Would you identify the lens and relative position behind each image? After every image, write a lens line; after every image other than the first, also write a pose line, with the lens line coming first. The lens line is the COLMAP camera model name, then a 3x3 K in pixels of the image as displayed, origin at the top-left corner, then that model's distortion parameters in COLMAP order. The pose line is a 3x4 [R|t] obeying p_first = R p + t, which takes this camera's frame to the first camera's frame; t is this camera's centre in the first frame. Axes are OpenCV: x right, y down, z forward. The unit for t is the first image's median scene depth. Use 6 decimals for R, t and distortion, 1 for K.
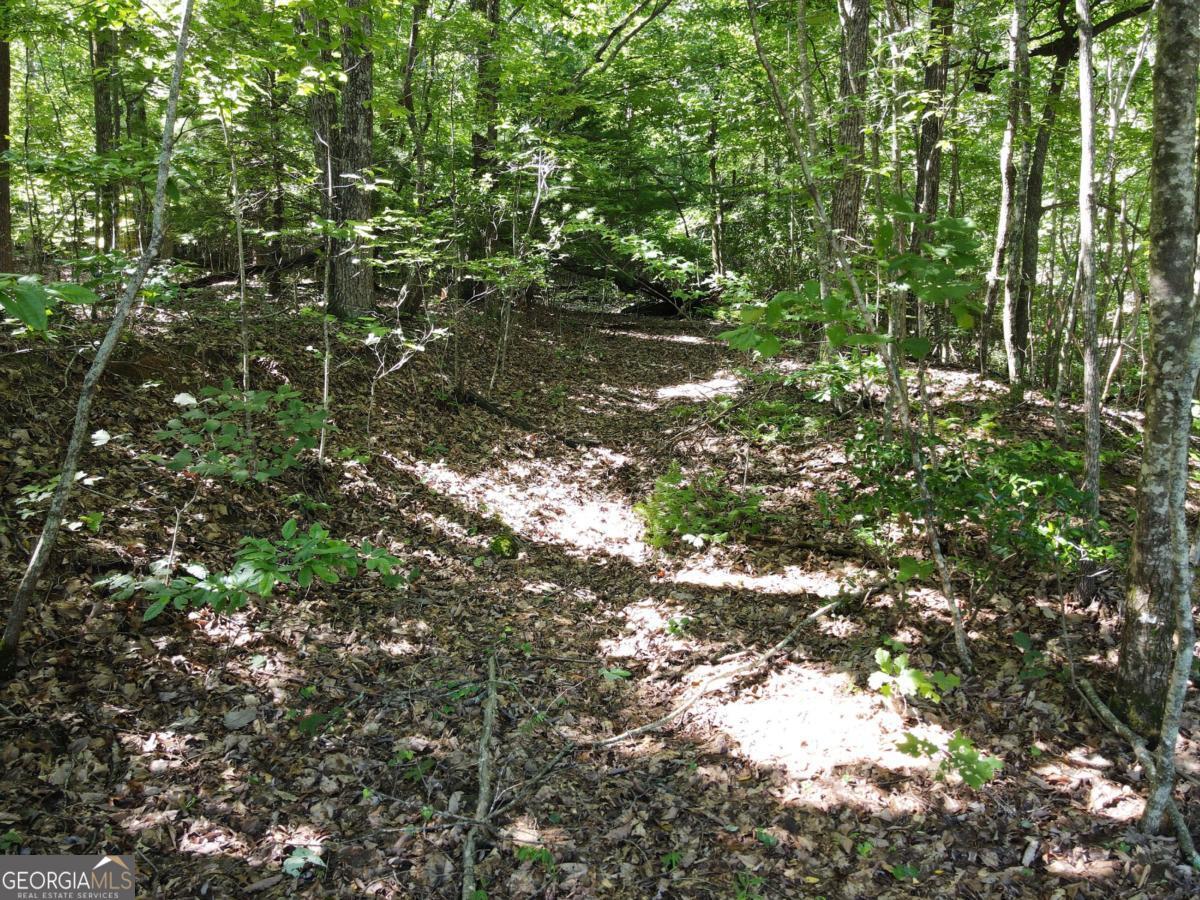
lens RADIAL K [[892.6, 0, 601.5], [0, 892.6, 449.7], [0, 0, 1]] dist [0.028818, -0.006120]
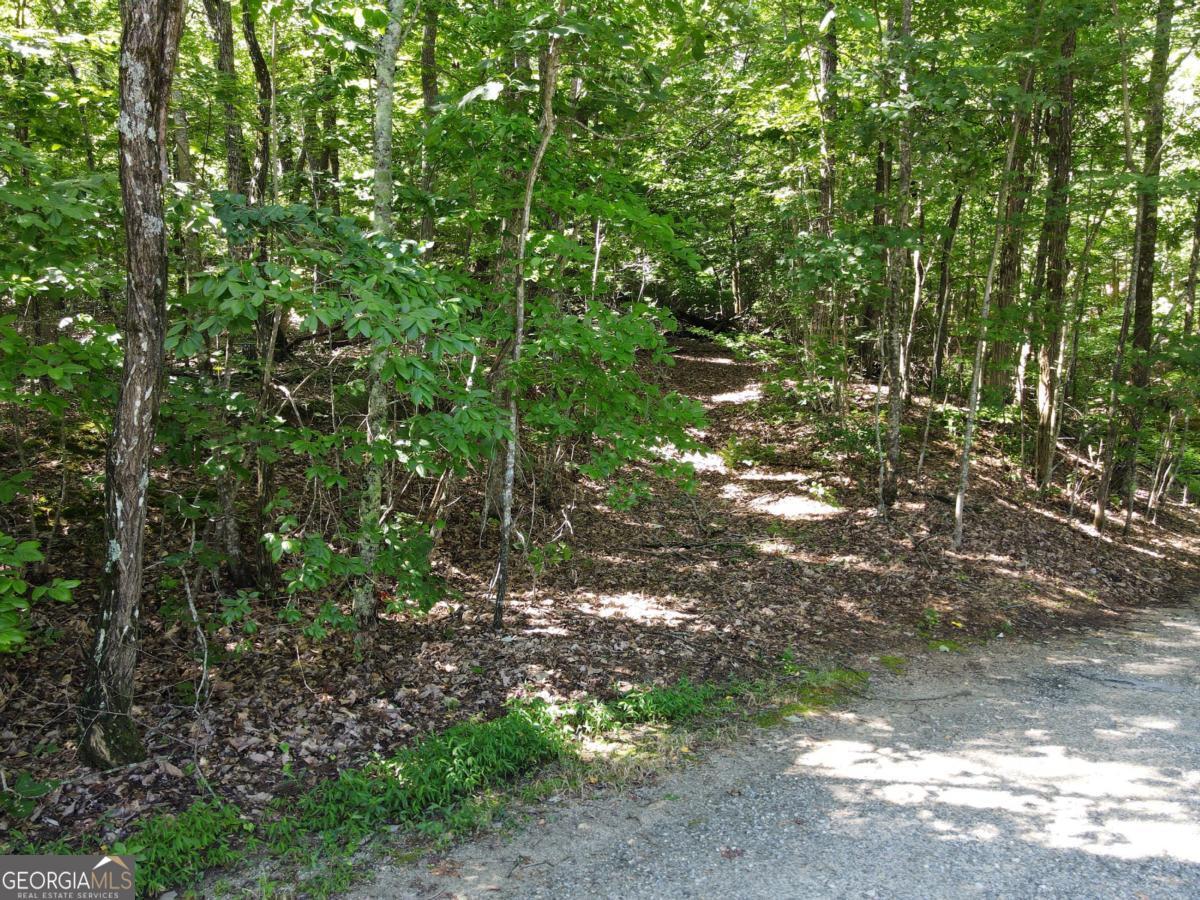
lens RADIAL K [[892.6, 0, 602.5], [0, 892.6, 449.9], [0, 0, 1]] dist [0.028818, -0.006120]
pose [[0.999986, -0.002845, -0.004516, -0.211214], [0.002854, 0.999994, 0.001896, 0.046211], [0.004511, -0.001909, 0.999988, -1.075603]]
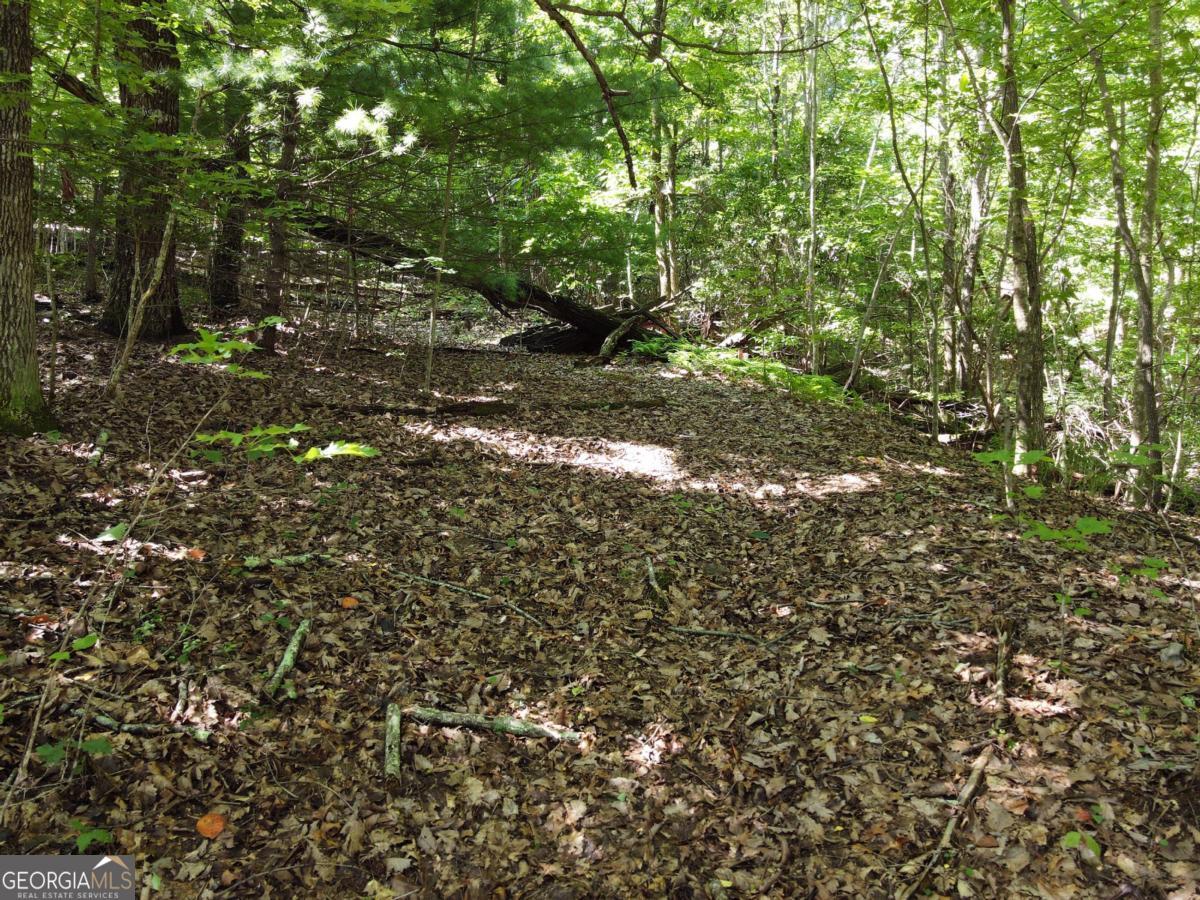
lens RADIAL K [[892.6, 0, 597.2], [0, 892.6, 445.6], [0, 0, 1]] dist [0.028818, -0.006120]
pose [[0.995721, -0.001919, 0.092386, 0.101863], [0.002214, 0.999993, -0.003091, -0.286053], [-0.092379, 0.003282, 0.995718, 1.403327]]
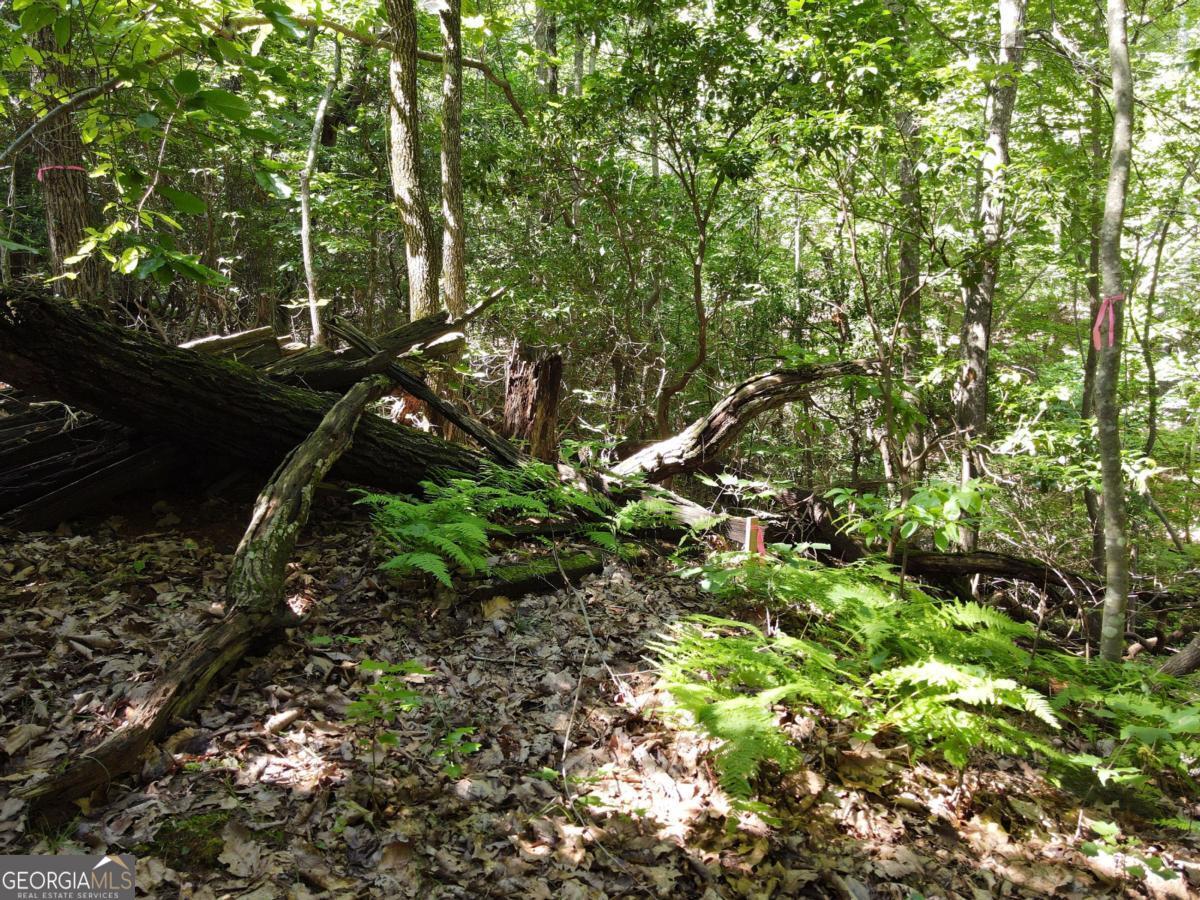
lens RADIAL K [[892.6, 0, 601.3], [0, 892.6, 449.4], [0, 0, 1]] dist [0.028818, -0.006120]
pose [[0.882530, -0.015855, 0.469989, 0.221519], [0.015551, 0.999869, 0.004530, -0.515147], [-0.469999, 0.003311, 0.882661, 2.675121]]
